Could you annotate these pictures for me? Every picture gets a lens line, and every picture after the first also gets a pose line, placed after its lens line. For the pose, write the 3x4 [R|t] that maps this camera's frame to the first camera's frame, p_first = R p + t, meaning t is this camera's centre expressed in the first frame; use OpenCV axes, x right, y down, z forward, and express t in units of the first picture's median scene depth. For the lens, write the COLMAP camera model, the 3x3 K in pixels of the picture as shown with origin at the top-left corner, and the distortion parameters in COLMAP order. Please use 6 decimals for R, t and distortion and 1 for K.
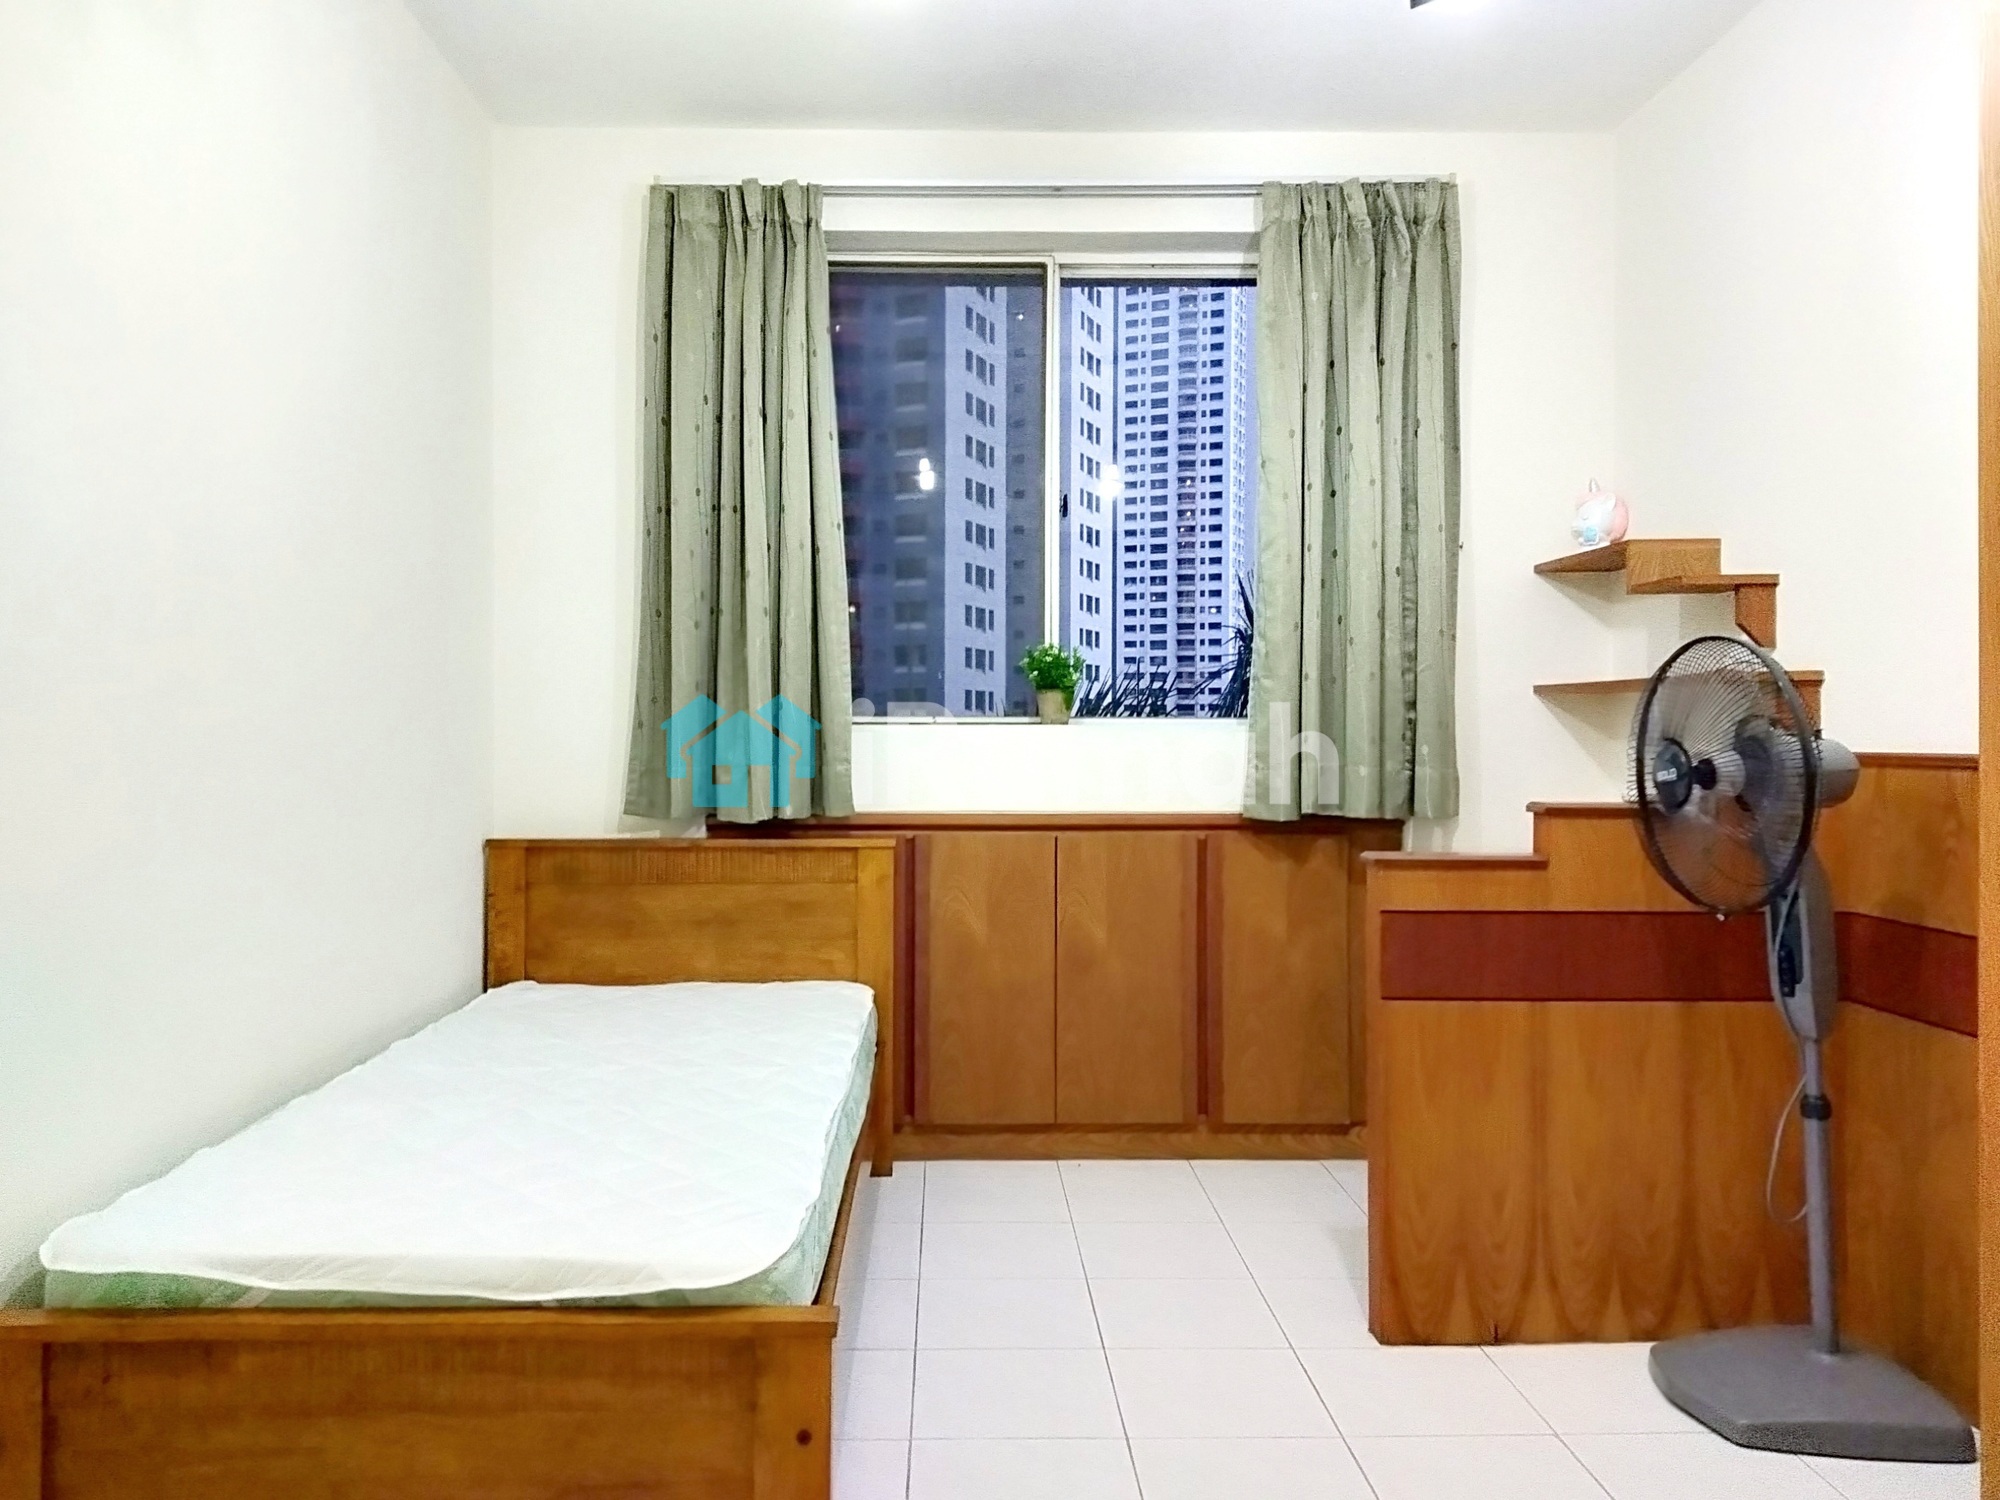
lens RADIAL K [[1462.2, 0, 977.3], [0, 1462.2, 738.2], [0, 0, 1]] dist [0.055511, -0.075372]
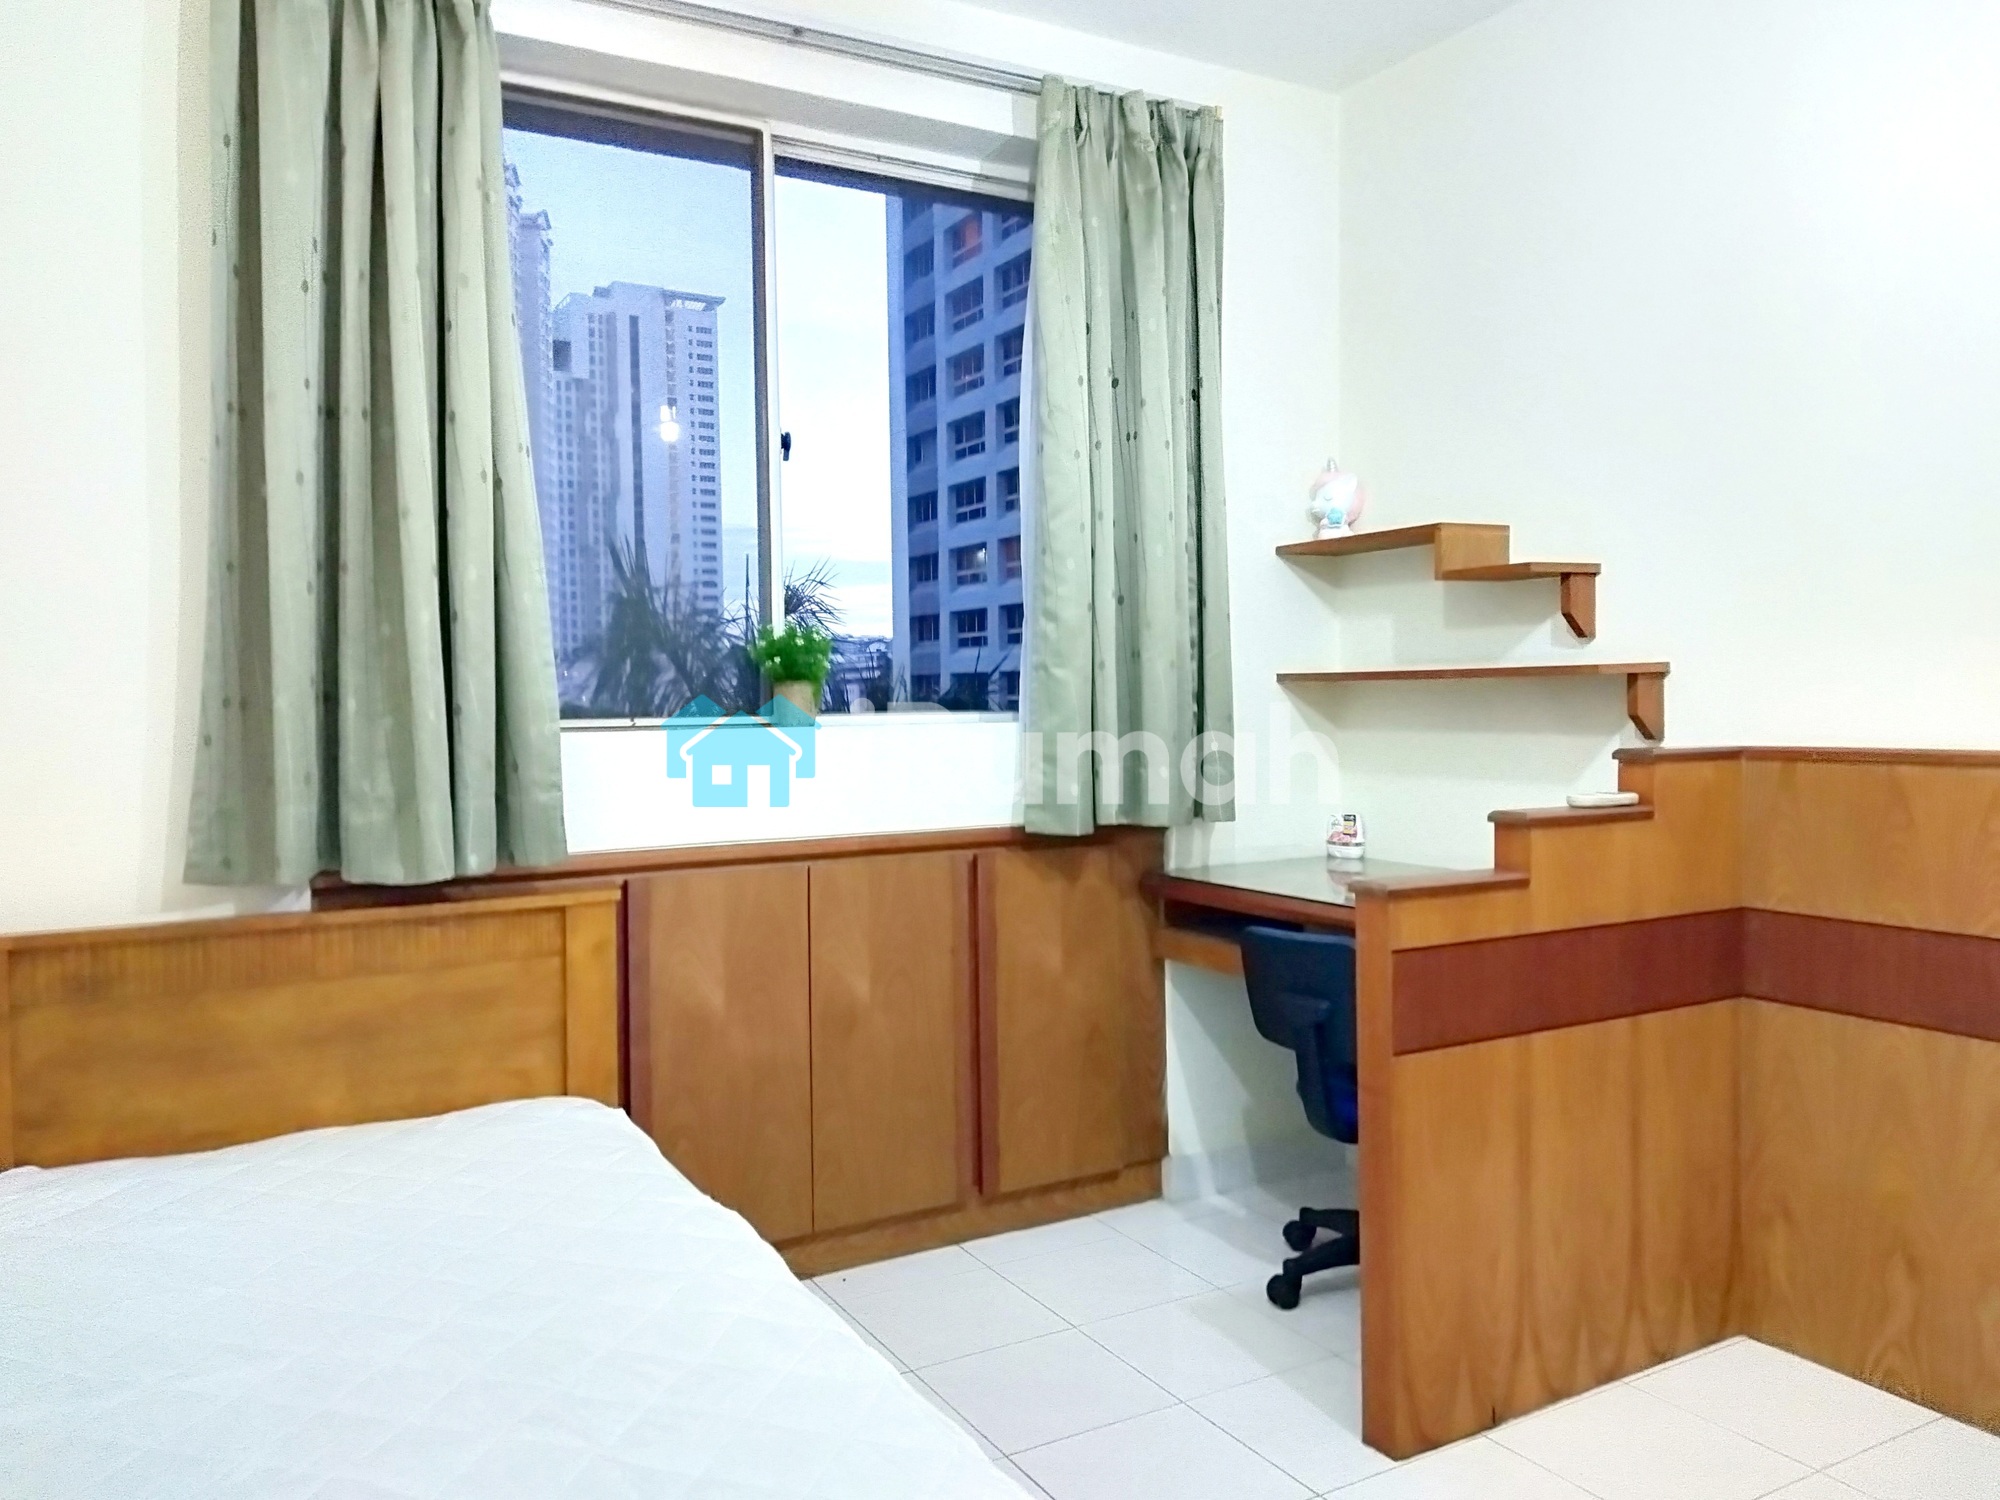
lens RADIAL K [[1462.2, 0, 1010.3], [0, 1462.2, 735.2], [0, 0, 1]] dist [0.055511, -0.075372]
pose [[0.878071, -0.025339, 0.477859, -0.230897], [0.016987, 0.999618, 0.021792, -0.020484], [-0.478229, -0.011018, 0.878166, 0.267148]]
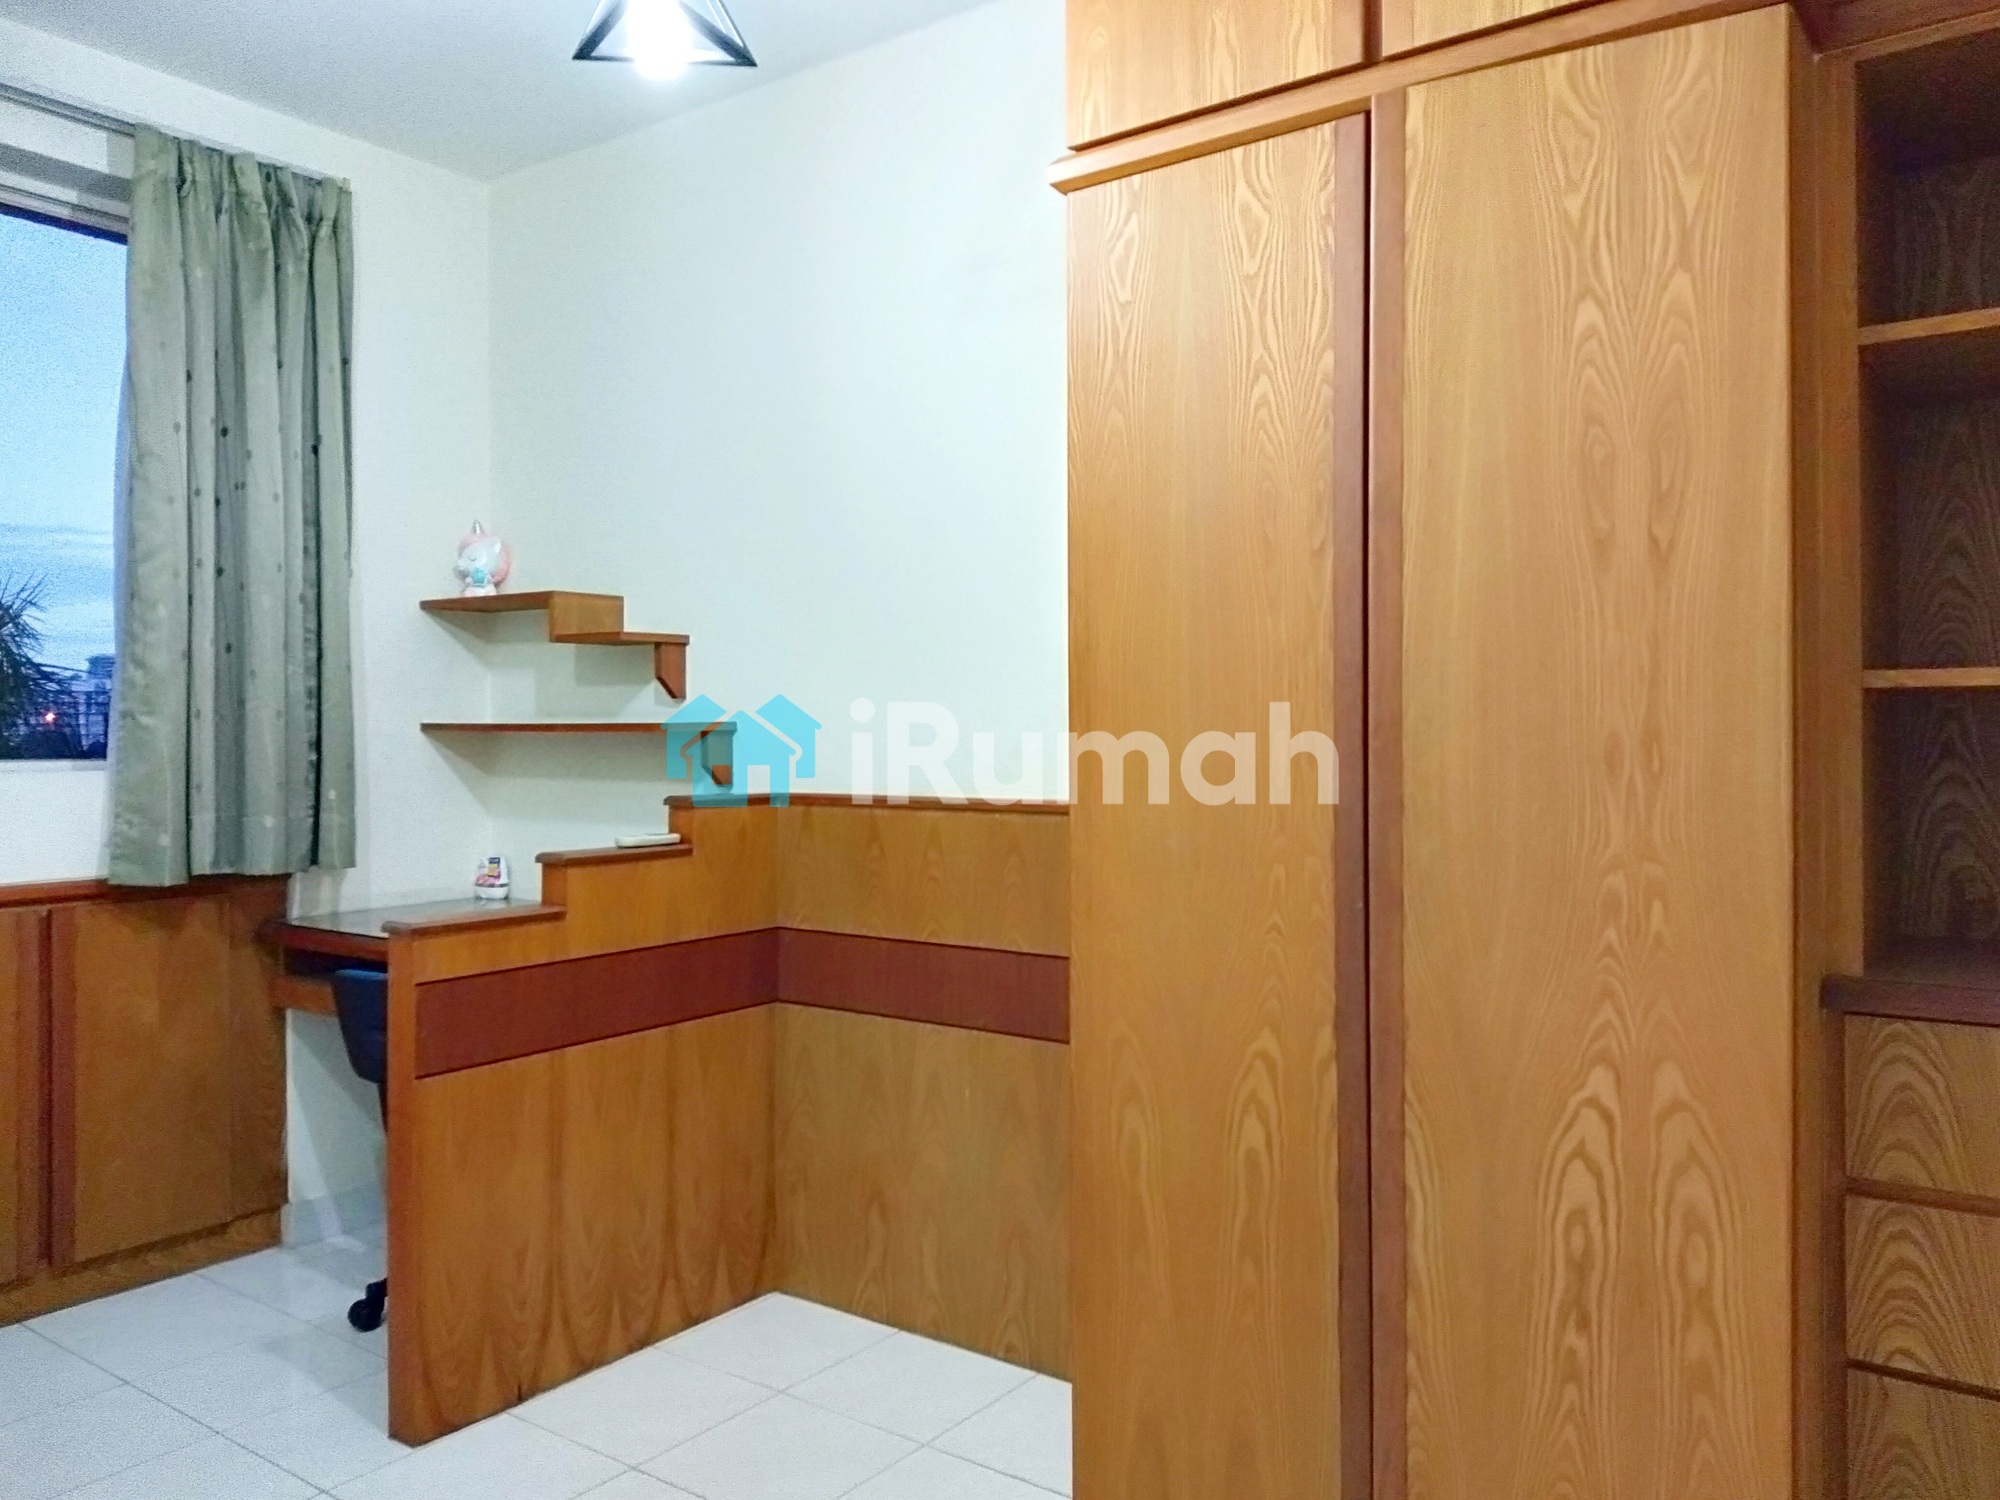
lens RADIAL K [[1462.2, 0, 1003.7], [0, 1462.2, 738.8], [0, 0, 1]] dist [0.055511, -0.075372]
pose [[0.601641, -0.004288, 0.798755, -0.178643], [0.005233, 0.999985, 0.001426, -0.025837], [-0.798750, 0.003321, 0.601654, 0.103927]]
